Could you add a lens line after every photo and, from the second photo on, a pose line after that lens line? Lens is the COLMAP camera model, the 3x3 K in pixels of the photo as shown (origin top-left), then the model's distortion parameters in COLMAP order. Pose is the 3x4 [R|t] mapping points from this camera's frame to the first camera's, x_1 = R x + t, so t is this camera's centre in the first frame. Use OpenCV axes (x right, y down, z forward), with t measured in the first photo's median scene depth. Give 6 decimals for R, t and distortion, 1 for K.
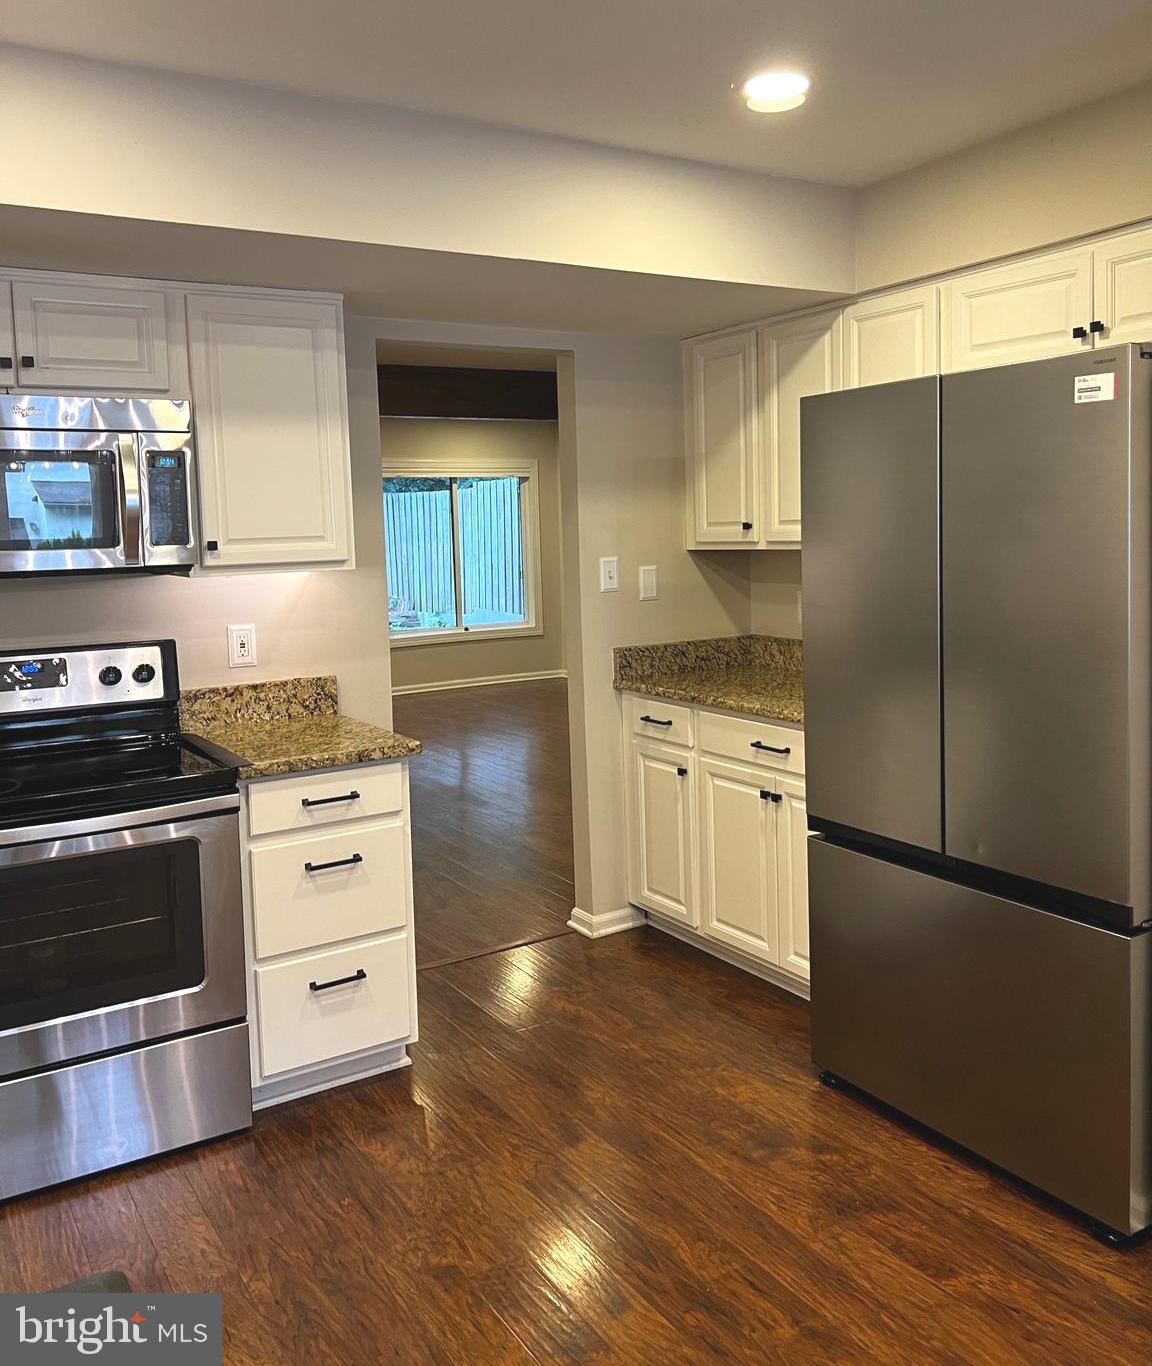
lens RADIAL K [[1152.7, 0, 577.7], [0, 1152.7, 598.2], [0, 0, 1]] dist [0.006179, -0.007883]
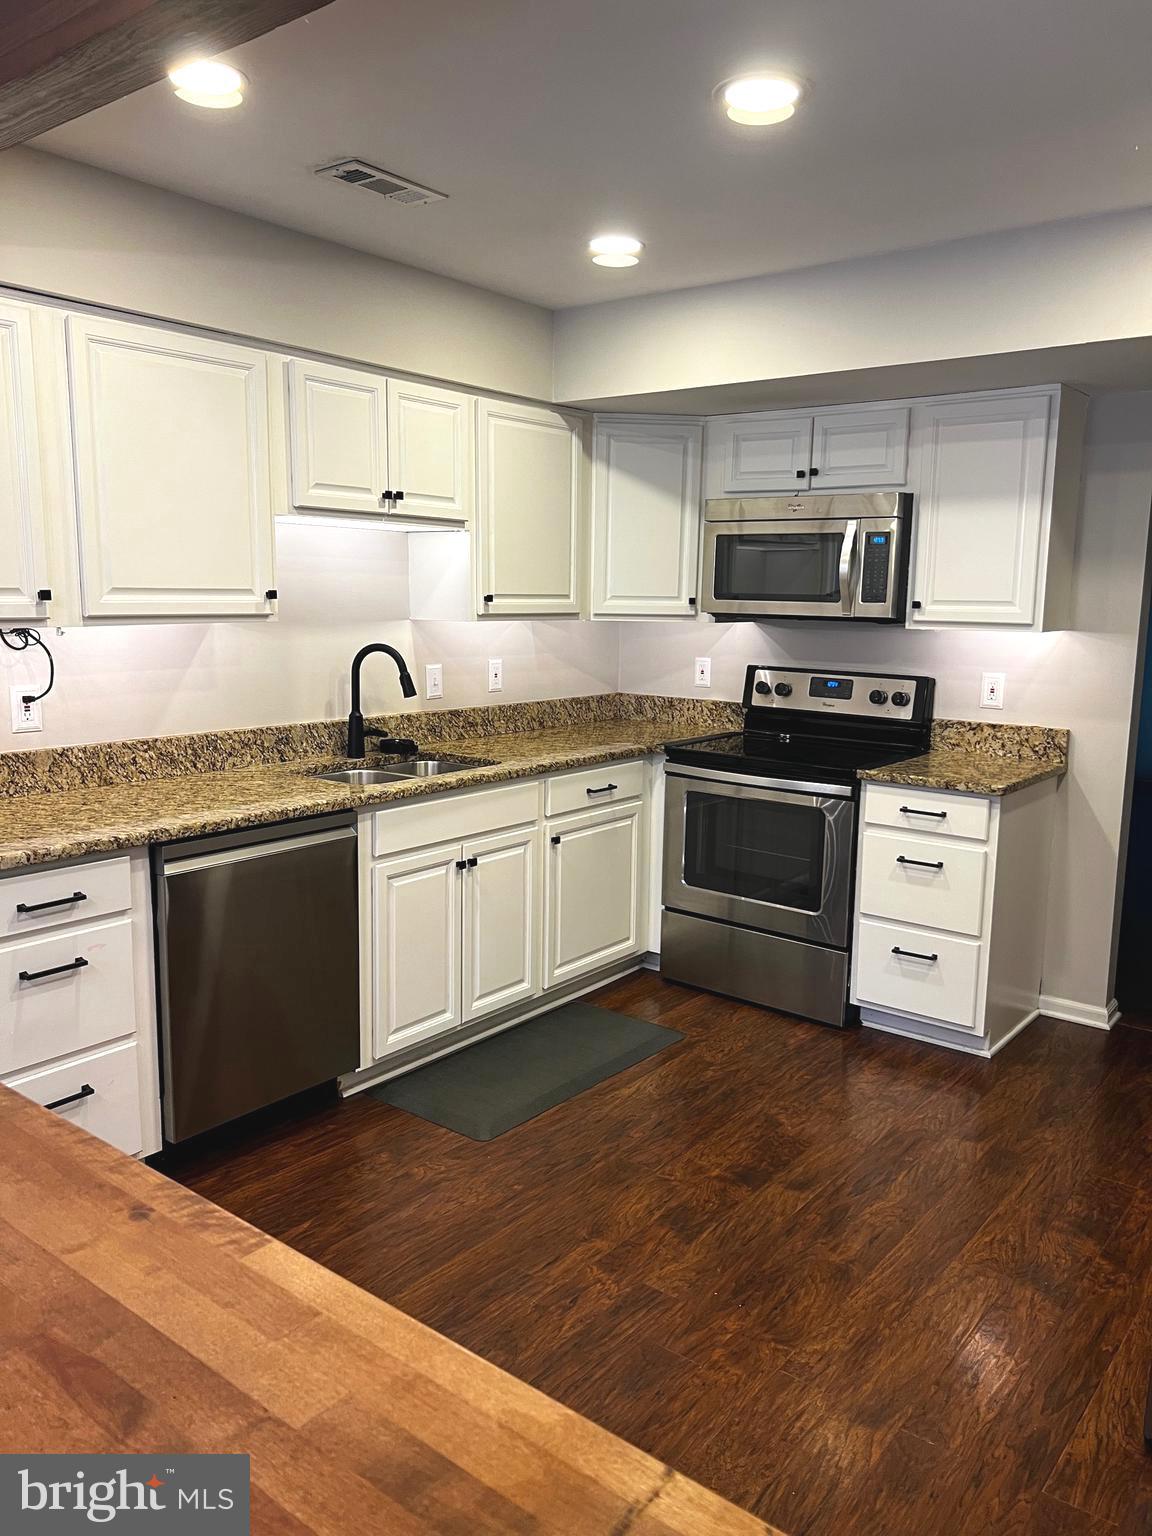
lens RADIAL K [[1153.3, 0, 576.0], [0, 1153.3, 768.0], [0, 0, 1]] dist [-0.007651, -0.005713]
pose [[0.333161, 0.183792, -0.924784, 0.764772], [-0.085161, 0.982674, 0.164617, -0.045064], [0.939016, 0.023911, 0.343040, 0.198661]]
